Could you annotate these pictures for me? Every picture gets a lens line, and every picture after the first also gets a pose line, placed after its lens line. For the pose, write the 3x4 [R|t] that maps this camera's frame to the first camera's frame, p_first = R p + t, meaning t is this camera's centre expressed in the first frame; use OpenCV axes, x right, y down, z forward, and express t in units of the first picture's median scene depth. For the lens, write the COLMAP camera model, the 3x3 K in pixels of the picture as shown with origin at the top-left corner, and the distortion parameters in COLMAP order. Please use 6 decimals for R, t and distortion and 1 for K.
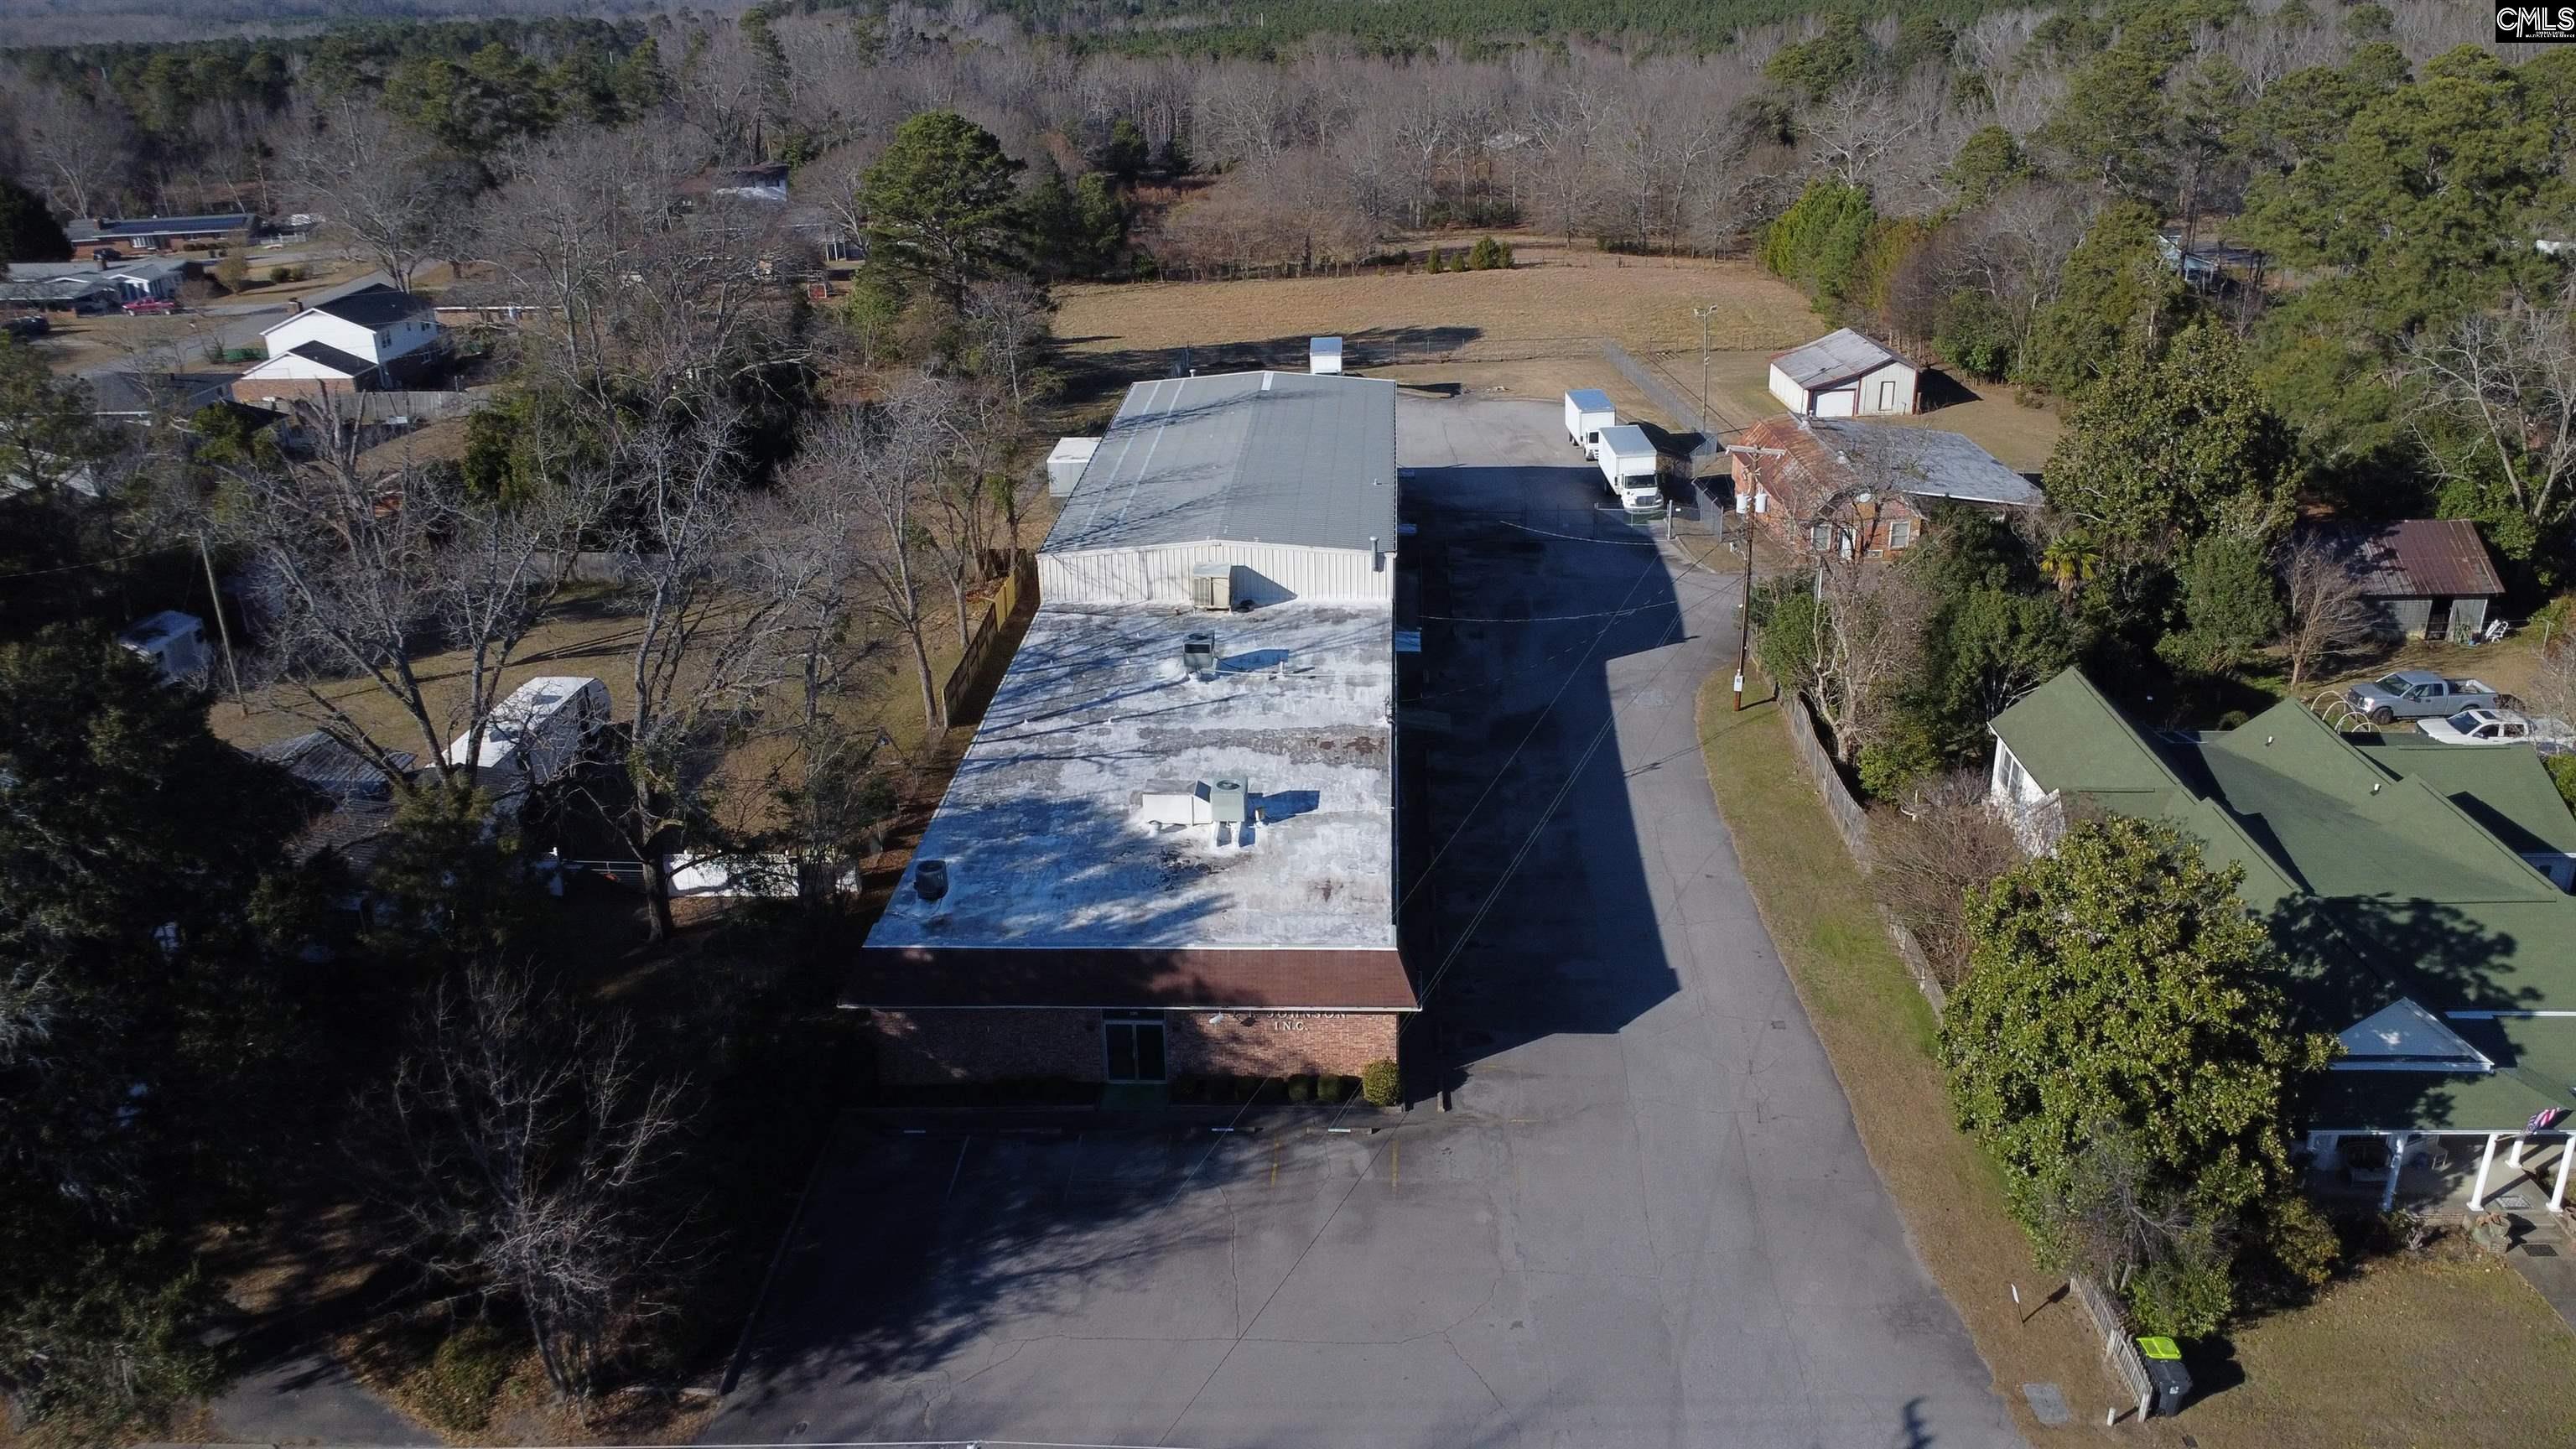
lens RADIAL K [[1931.0, 0, 1289.1], [0, 1931.0, 710.1], [0, 0, 1]] dist [0.002784, -0.003444]
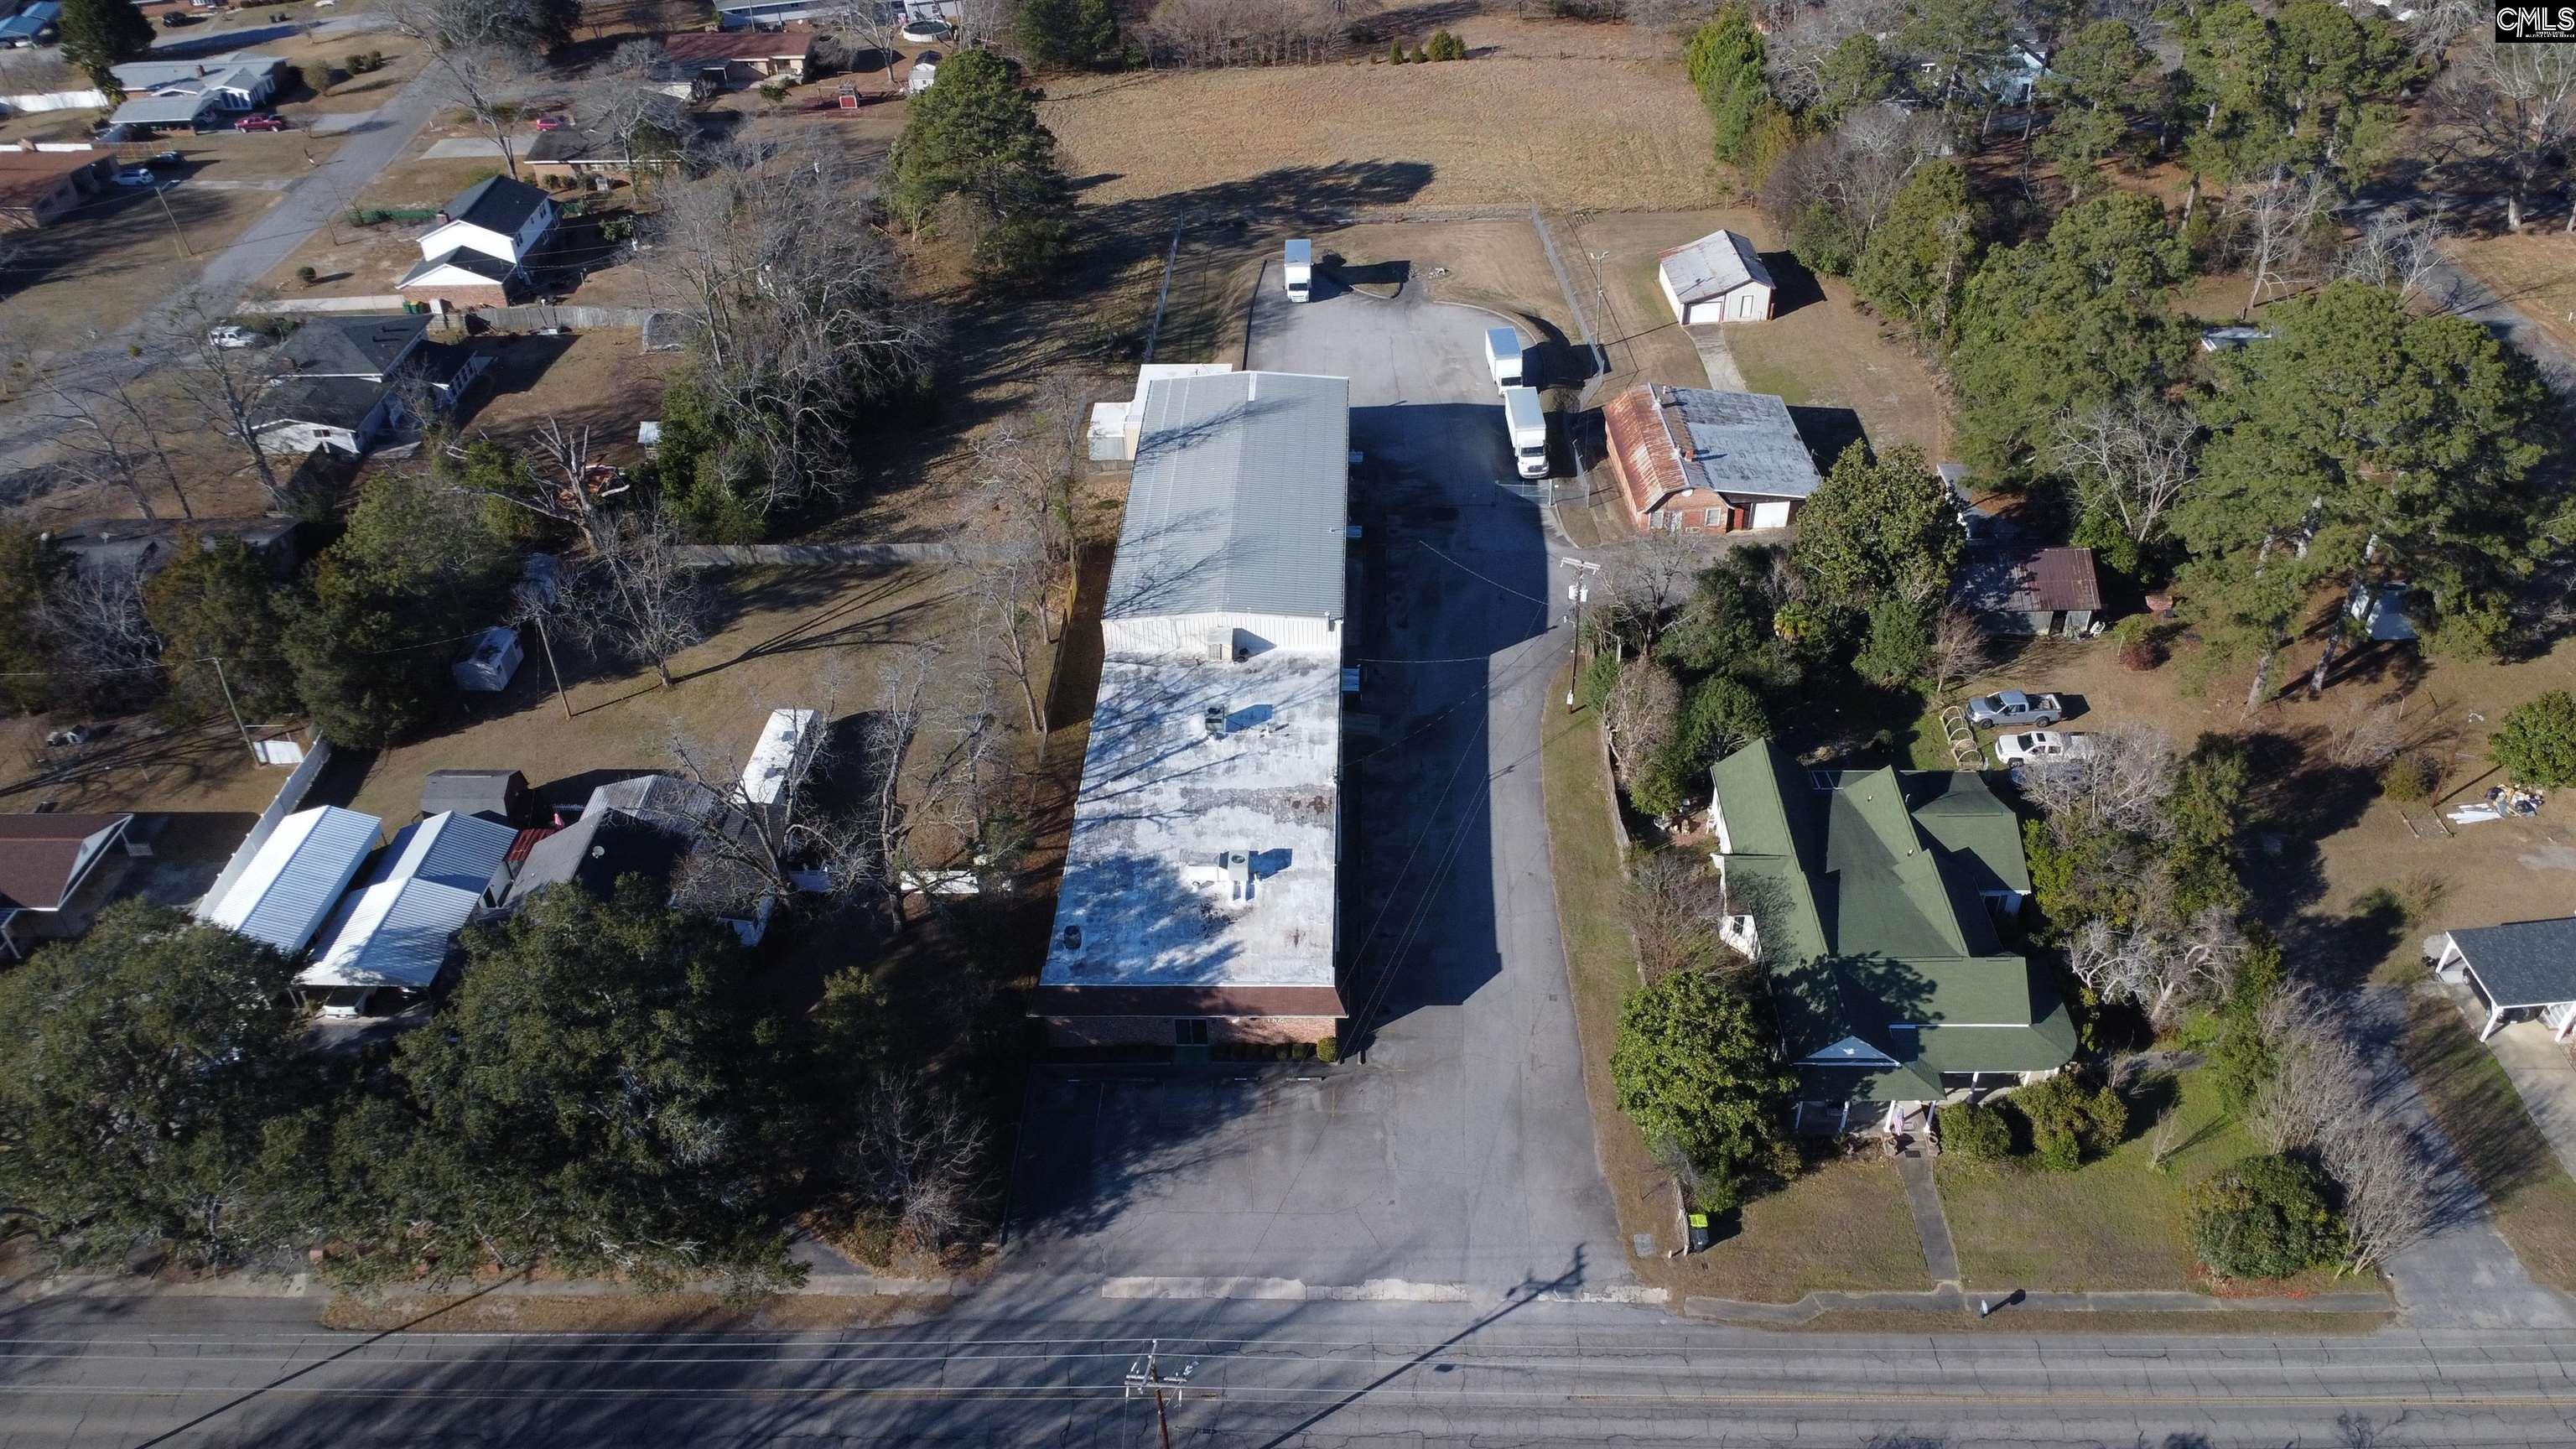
lens RADIAL K [[1931.0, 0, 1283.7], [0, 1931.0, 709.0], [0, 0, 1]] dist [0.002784, -0.003444]
pose [[0.999879, -0.015280, 0.002891, 0.005058], [0.014050, 0.967311, 0.253202, -0.476692], [-0.006665, -0.253131, 0.967409, -0.562029]]
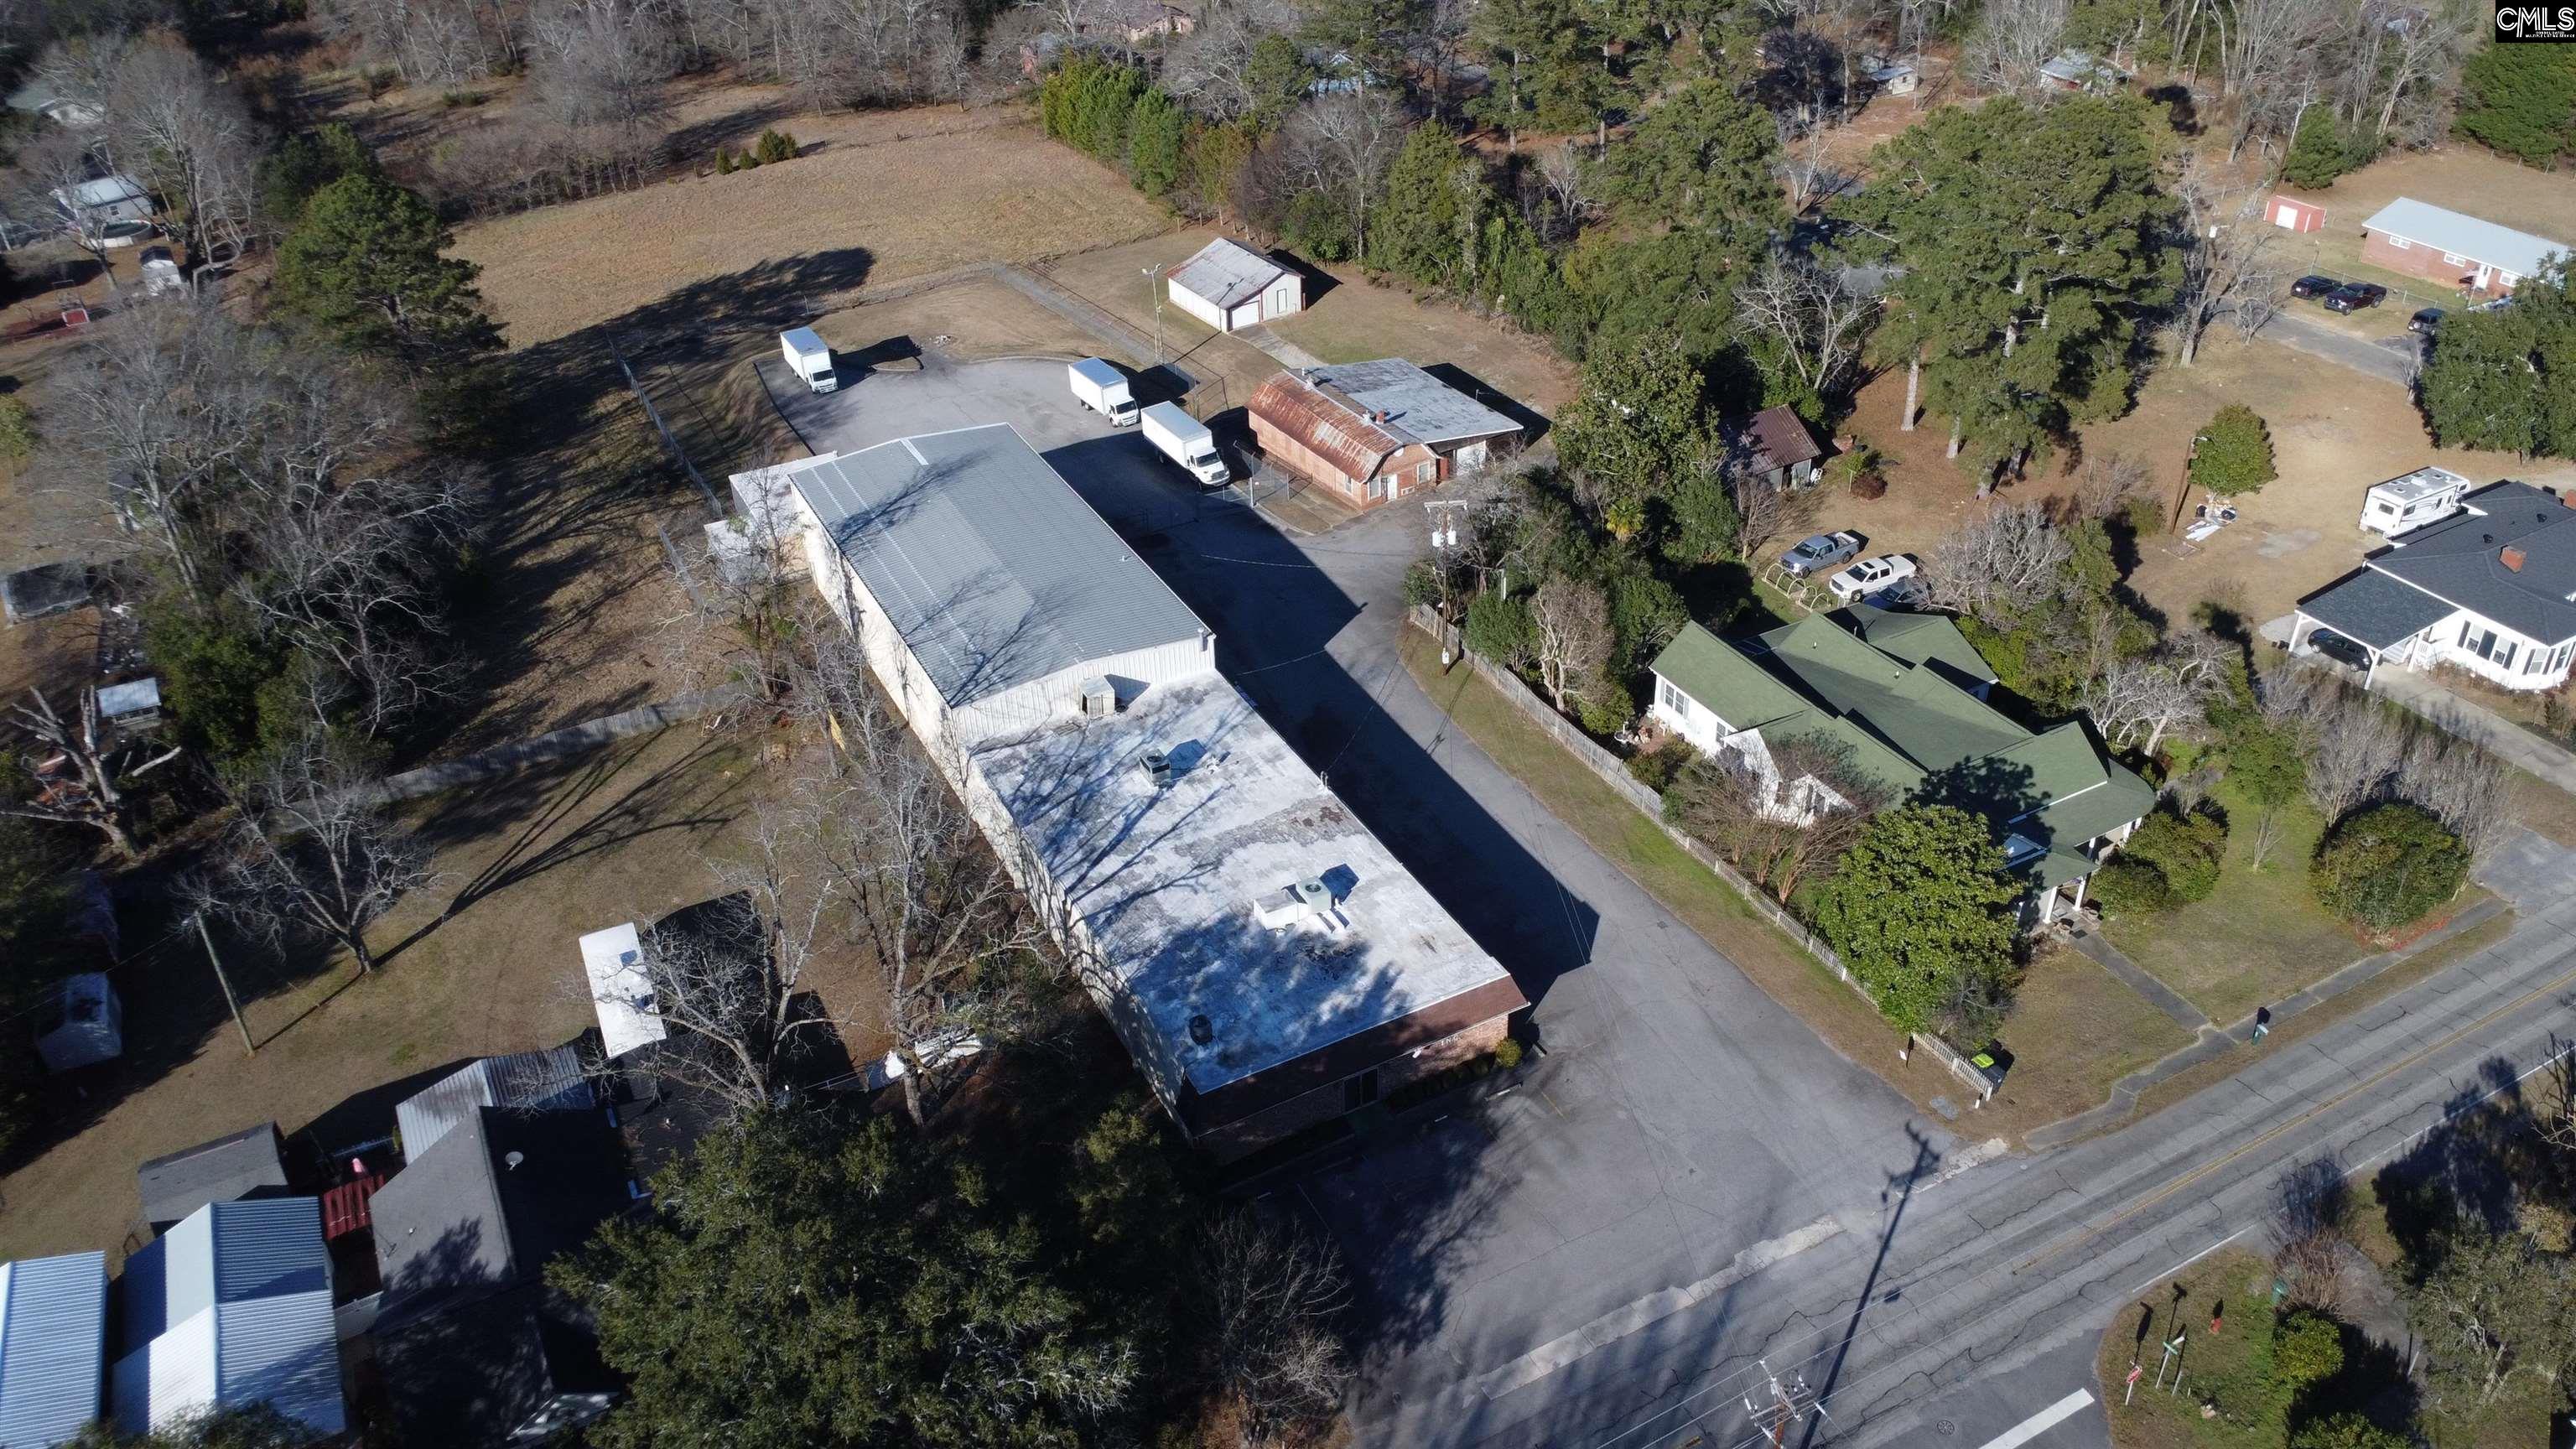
lens RADIAL K [[1931.0, 0, 1286.8], [0, 1931.0, 724.3], [0, 0, 1]] dist [0.002784, -0.003444]
pose [[0.863770, -0.284652, 0.415782, -0.566558], [0.205813, 0.952487, 0.224520, -0.373657], [-0.459937, -0.108360, 0.881315, -0.232313]]
